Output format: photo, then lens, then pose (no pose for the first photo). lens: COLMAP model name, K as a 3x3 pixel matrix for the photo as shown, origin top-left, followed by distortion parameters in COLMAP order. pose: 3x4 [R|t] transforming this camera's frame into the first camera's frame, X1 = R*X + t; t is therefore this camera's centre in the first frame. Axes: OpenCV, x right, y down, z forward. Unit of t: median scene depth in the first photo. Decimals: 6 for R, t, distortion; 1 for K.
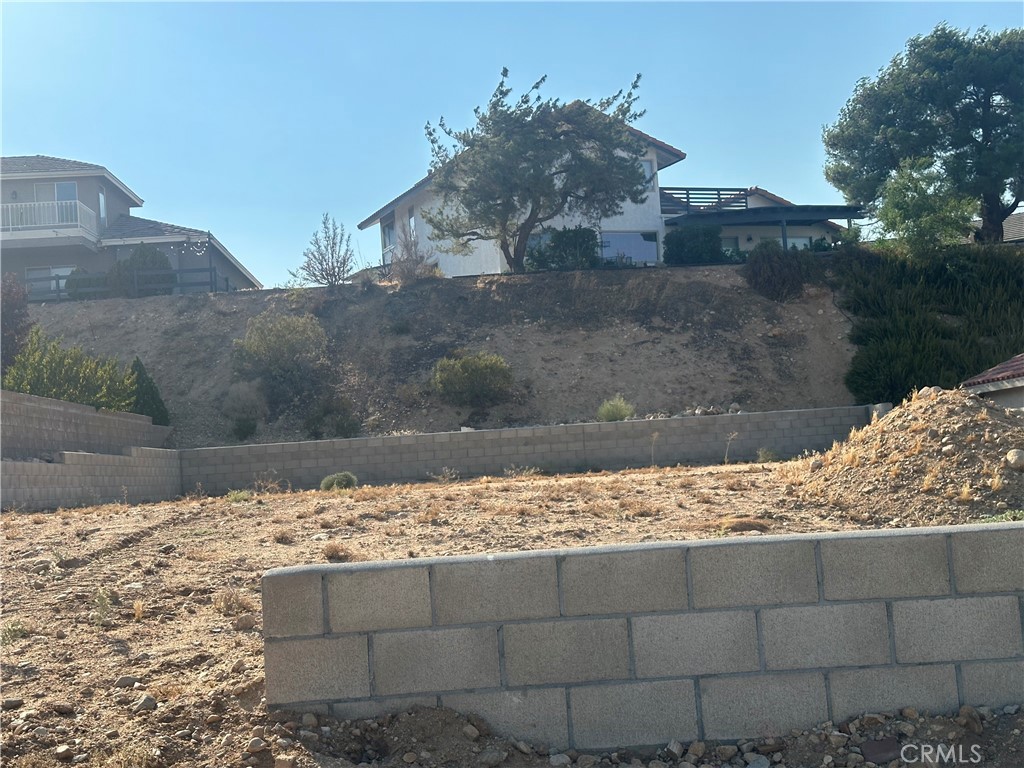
lens RADIAL K [[1389.9, 0, 504.3], [0, 1389.9, 378.7], [0, 0, 1]] dist [0.189927, -0.280186]
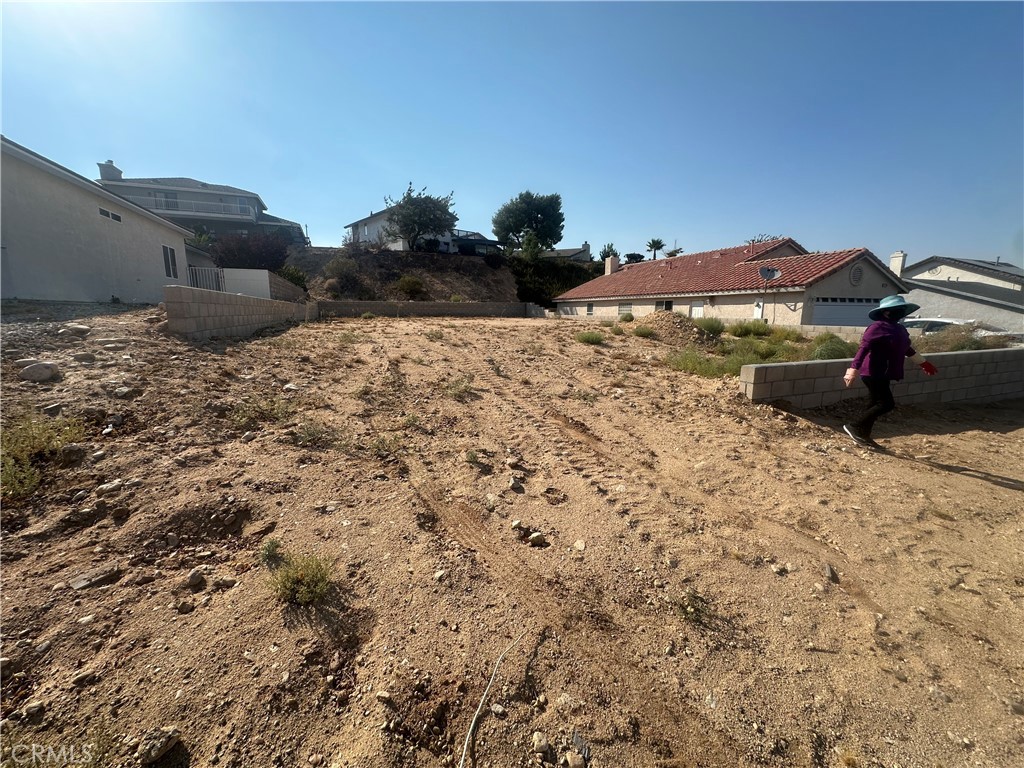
lens RADIAL K [[401.4, 0, 506.1], [0, 401.4, 381.7], [0, 0, 1]] dist [-0.001495, 0.000747]
pose [[0.935629, 0.004920, 0.352952, -0.135748], [-0.085861, 0.973043, 0.214043, -0.000151], [-0.342384, -0.230569, 0.910830, 0.024055]]
